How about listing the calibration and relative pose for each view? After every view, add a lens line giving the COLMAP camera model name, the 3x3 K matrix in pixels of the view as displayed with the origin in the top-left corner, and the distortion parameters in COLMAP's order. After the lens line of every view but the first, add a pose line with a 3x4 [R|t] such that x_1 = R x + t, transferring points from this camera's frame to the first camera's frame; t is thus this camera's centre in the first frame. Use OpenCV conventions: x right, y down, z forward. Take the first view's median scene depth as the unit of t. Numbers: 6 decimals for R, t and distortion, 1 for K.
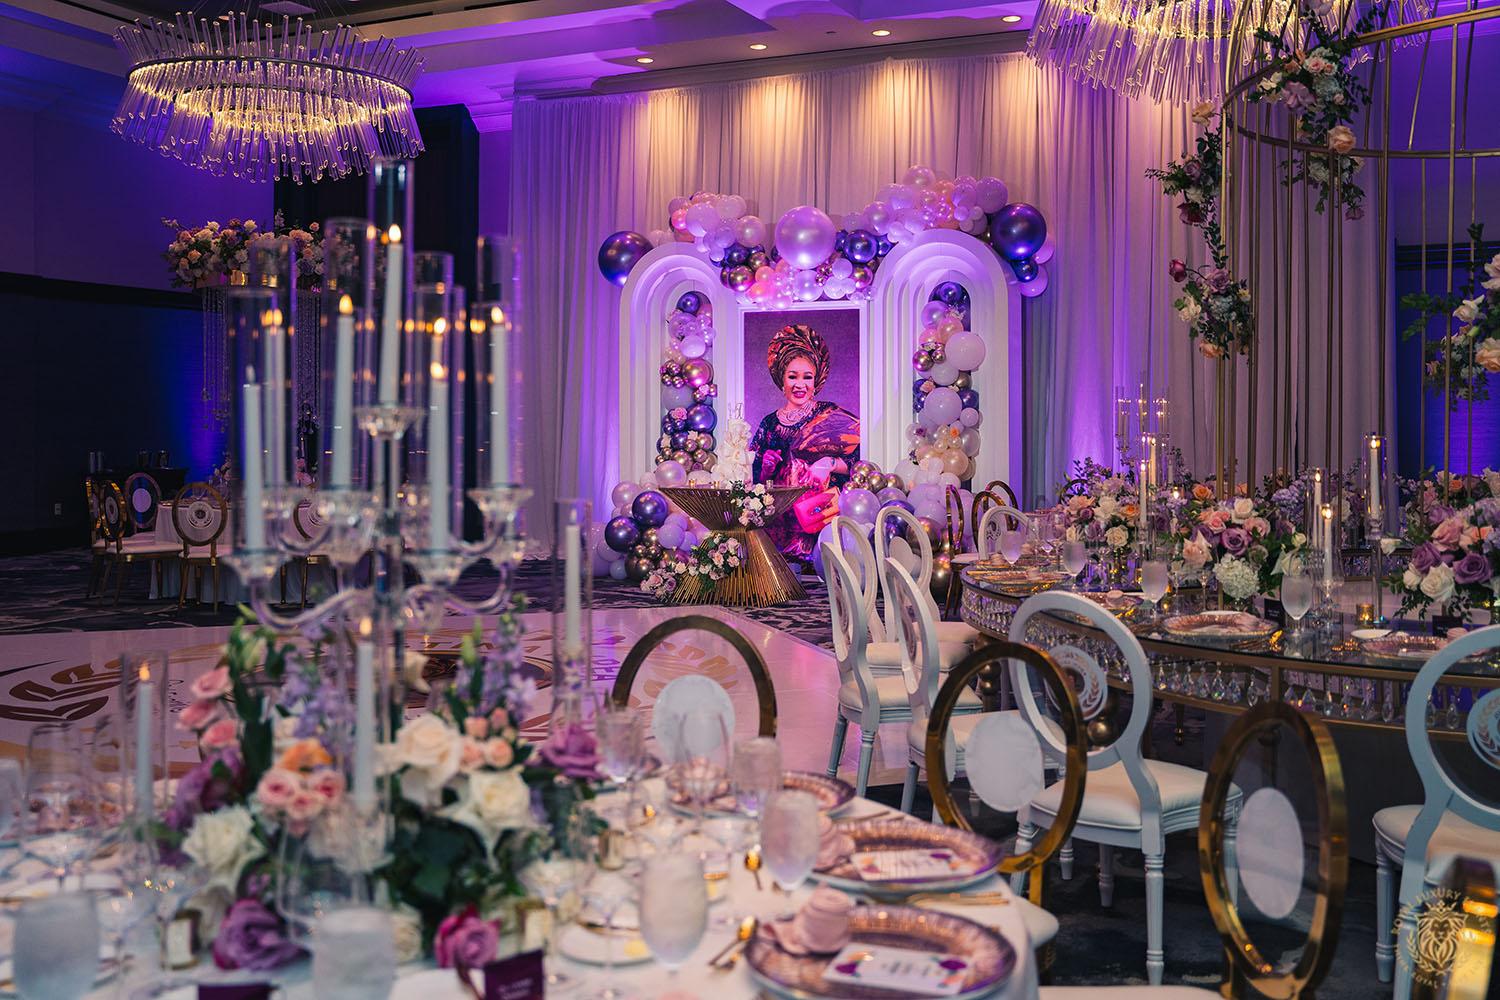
lens RADIAL K [[1435.7, 0, 794.0], [0, 1435.7, 439.4], [0, 0, 1]] dist [-0.048917, 0.000000]
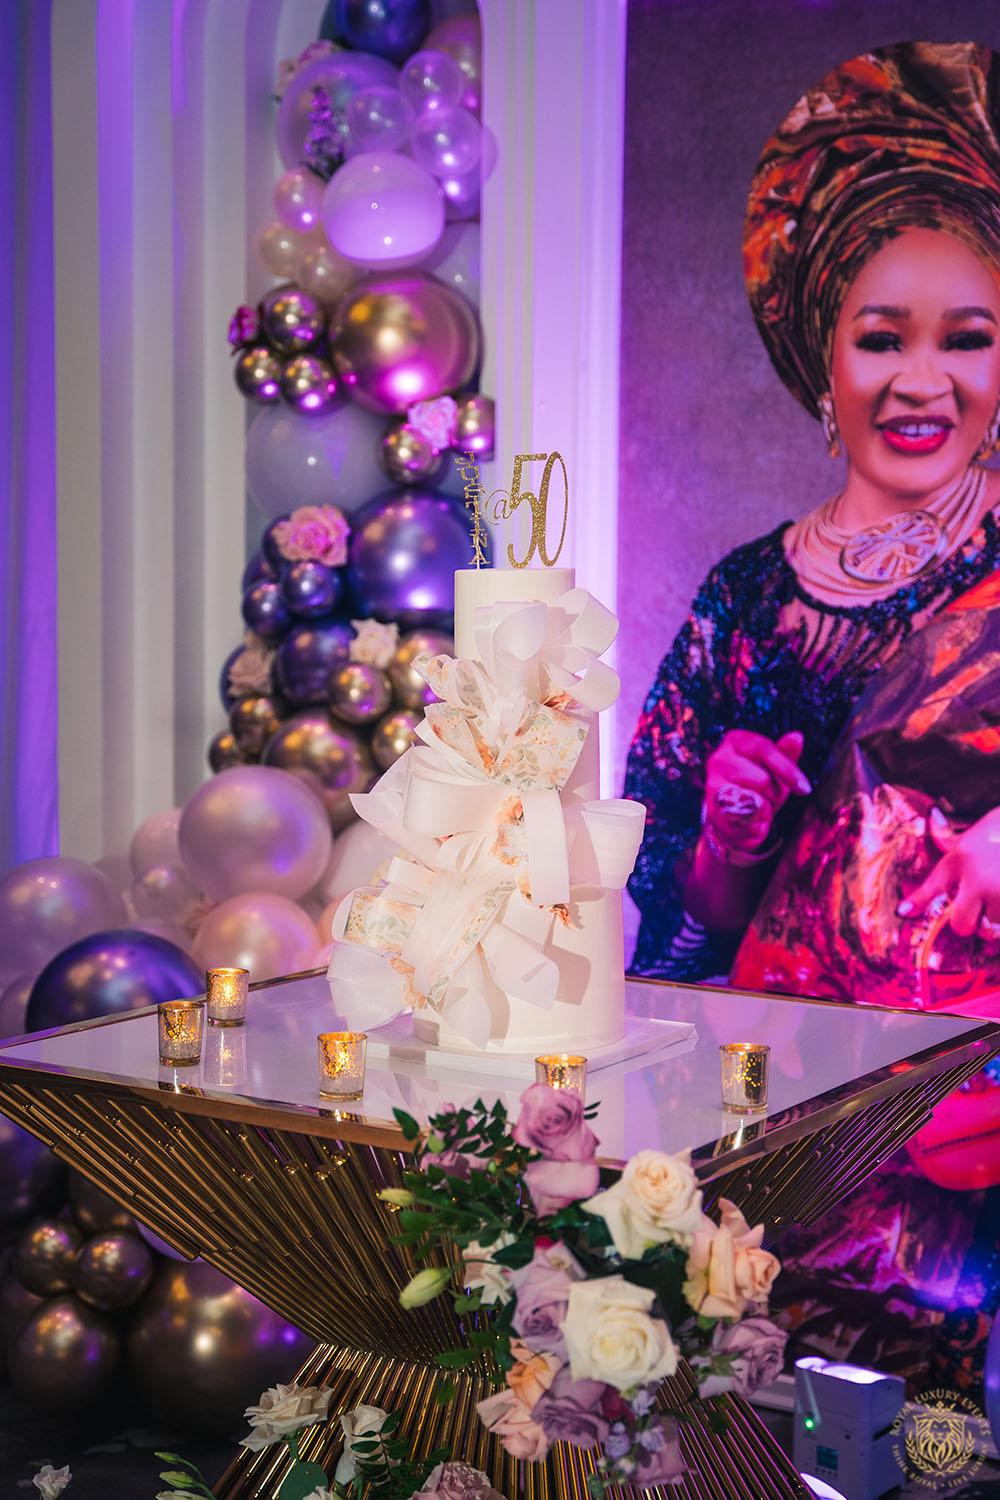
lens RADIAL K [[2241.7, 0, 511.3], [0, 2241.7, 755.9], [0, 0, 1]] dist [0.111069, 0.000000]
pose [[0.992903, 0.024687, -0.116336, -0.013016], [-0.015943, 0.997018, 0.075500, -0.011725], [0.117853, -0.073109, 0.990336, 0.712797]]
